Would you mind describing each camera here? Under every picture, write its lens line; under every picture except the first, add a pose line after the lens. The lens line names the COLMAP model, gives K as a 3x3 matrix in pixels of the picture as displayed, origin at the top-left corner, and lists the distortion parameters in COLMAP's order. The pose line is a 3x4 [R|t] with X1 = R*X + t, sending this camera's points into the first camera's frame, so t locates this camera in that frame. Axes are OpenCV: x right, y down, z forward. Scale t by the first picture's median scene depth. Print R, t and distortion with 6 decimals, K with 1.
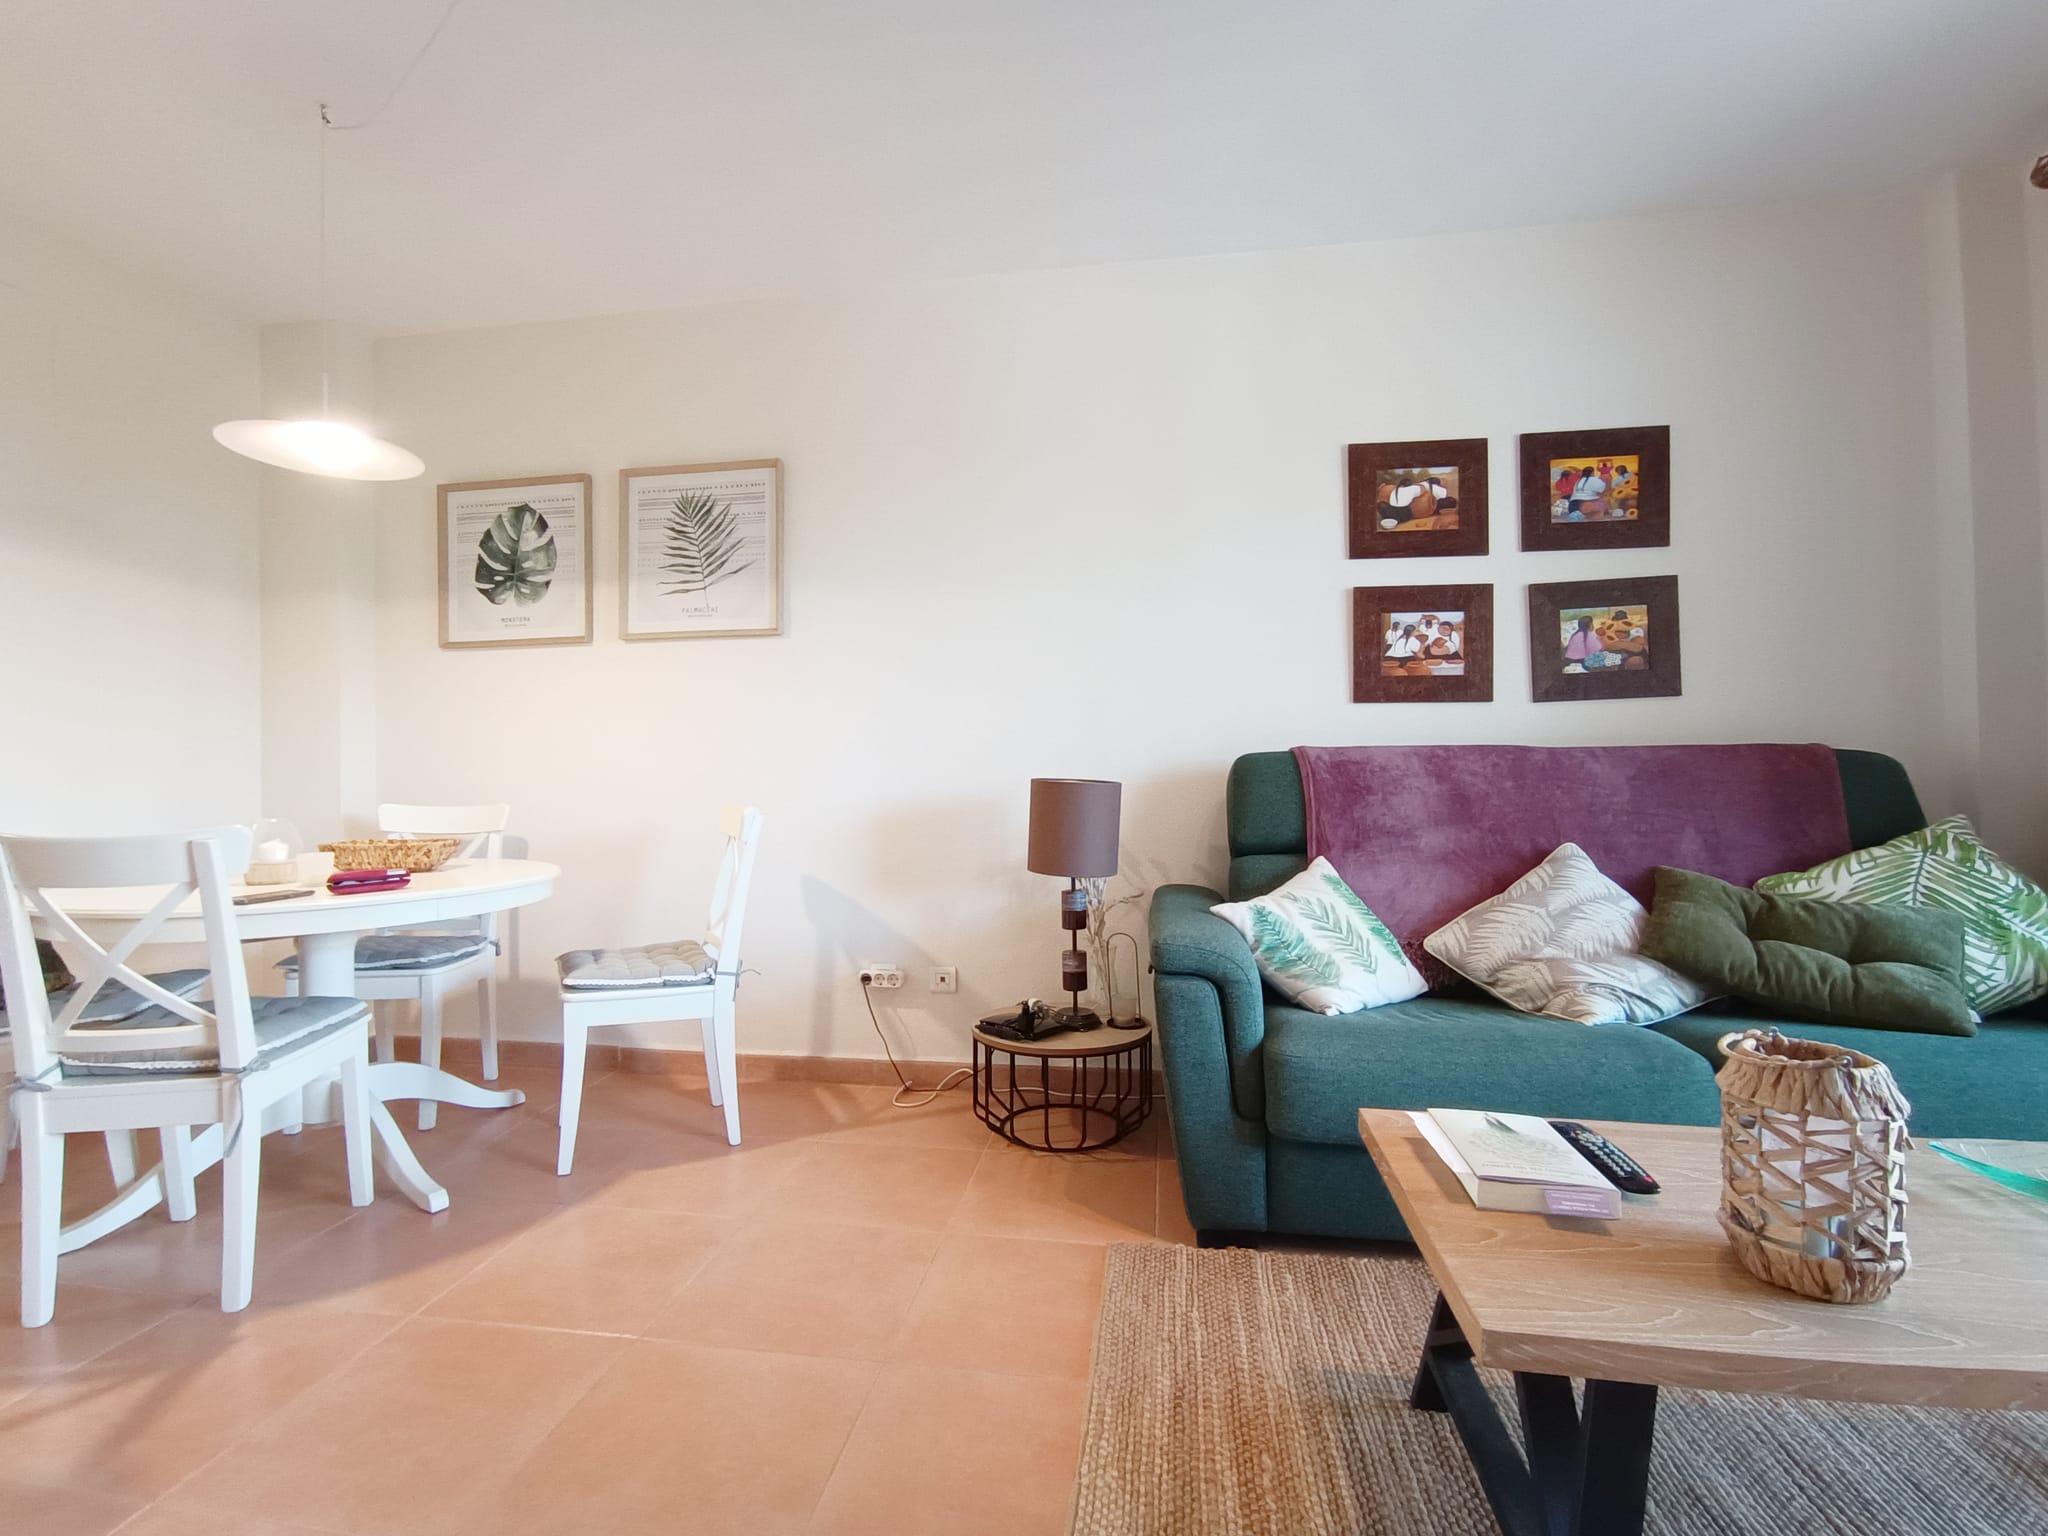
lens RADIAL K [[939.0, 0, 1018.0], [0, 939.0, 766.8], [0, 0, 1]] dist [-0.014268, 0.008728]
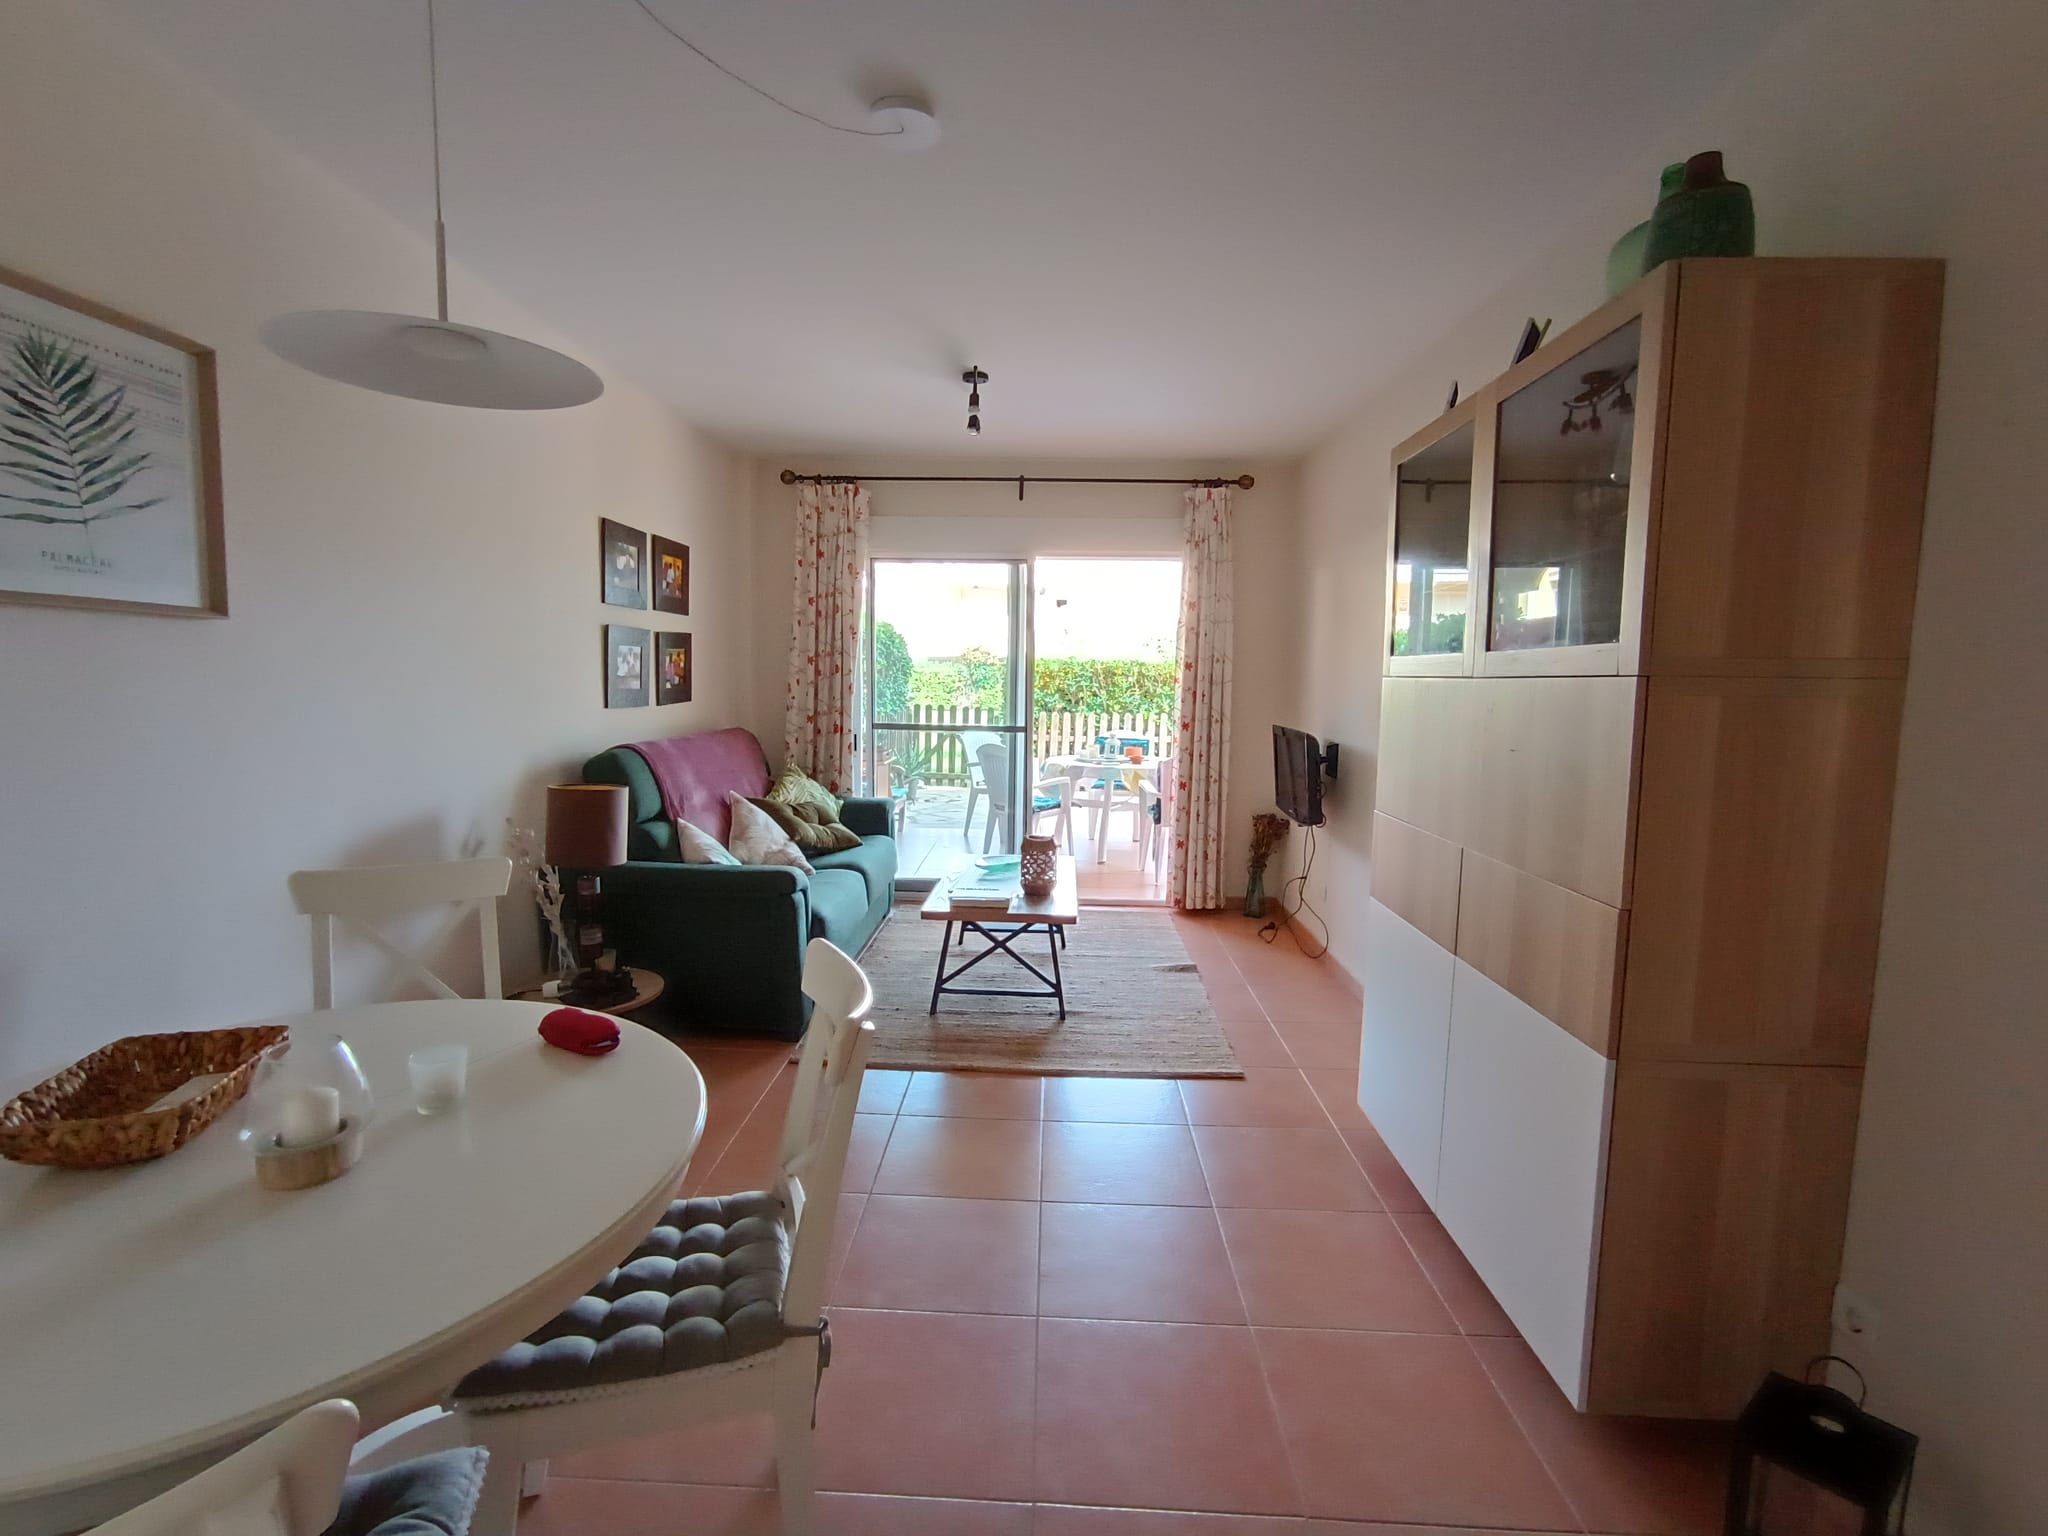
lens RADIAL K [[939.0, 0, 1021.3], [0, 939.0, 761.2], [0, 0, 1]] dist [-0.014268, 0.008728]
pose [[-0.122422, -0.083892, 0.988926, -0.977675], [-0.016649, 0.996455, 0.082469, -0.102519], [-0.992338, -0.006368, -0.123385, 0.507473]]
